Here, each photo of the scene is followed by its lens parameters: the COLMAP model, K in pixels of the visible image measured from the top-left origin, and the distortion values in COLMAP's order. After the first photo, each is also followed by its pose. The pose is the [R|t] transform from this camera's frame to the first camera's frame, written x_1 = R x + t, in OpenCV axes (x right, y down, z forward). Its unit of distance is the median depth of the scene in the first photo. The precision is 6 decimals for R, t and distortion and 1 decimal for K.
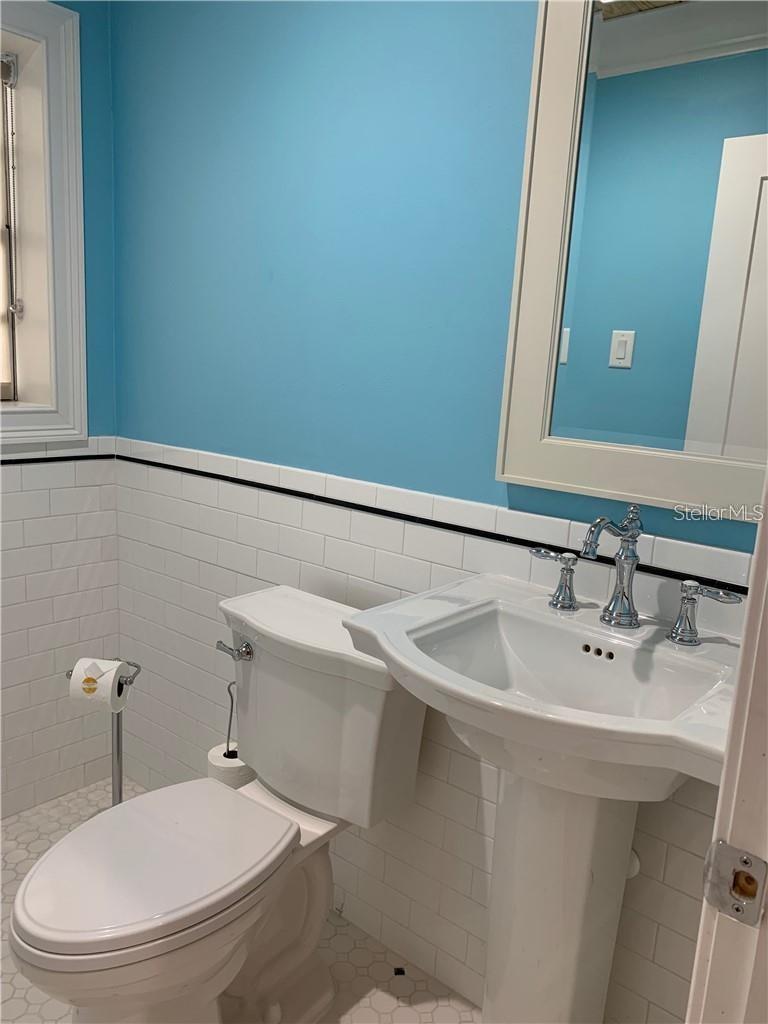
lens RADIAL K [[772.9, 0, 383.6], [0, 772.9, 496.4], [0, 0, 1]] dist [-0.001102, -0.007140]
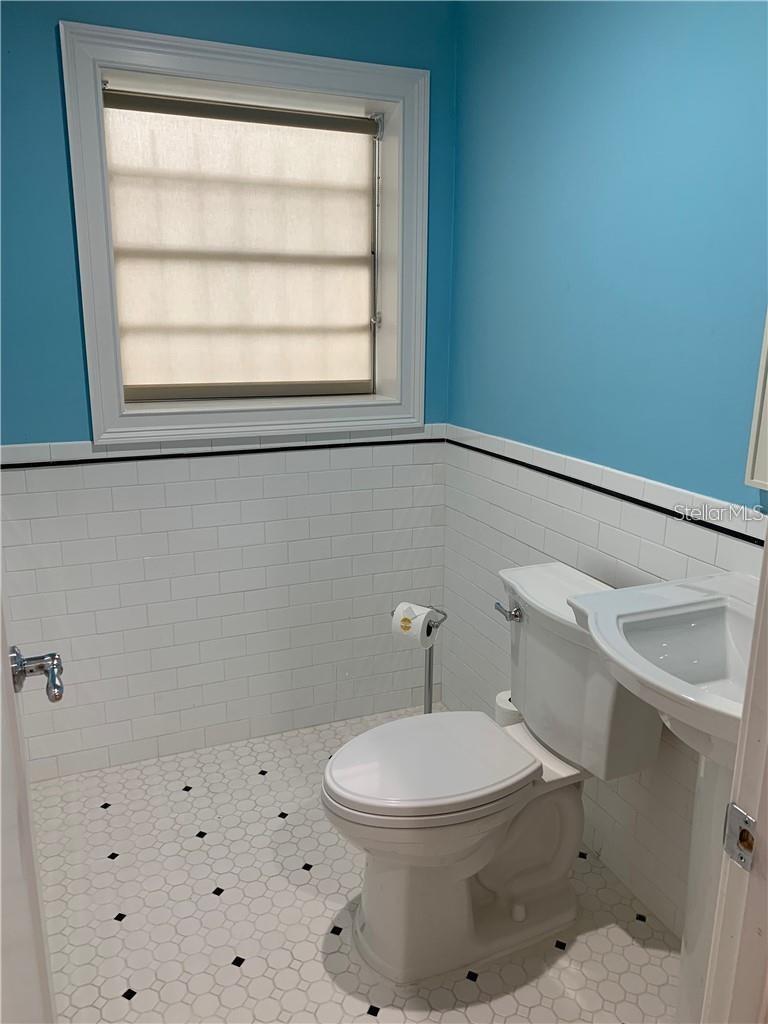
lens RADIAL K [[772.9, 0, 383.6], [0, 772.9, 496.4], [0, 0, 1]] dist [-0.001102, -0.007140]
pose [[0.881522, 0.062213, -0.468026, 0.184911], [-0.040050, 0.997561, 0.057169, -0.041149], [0.470441, -0.031651, 0.881864, -0.142985]]
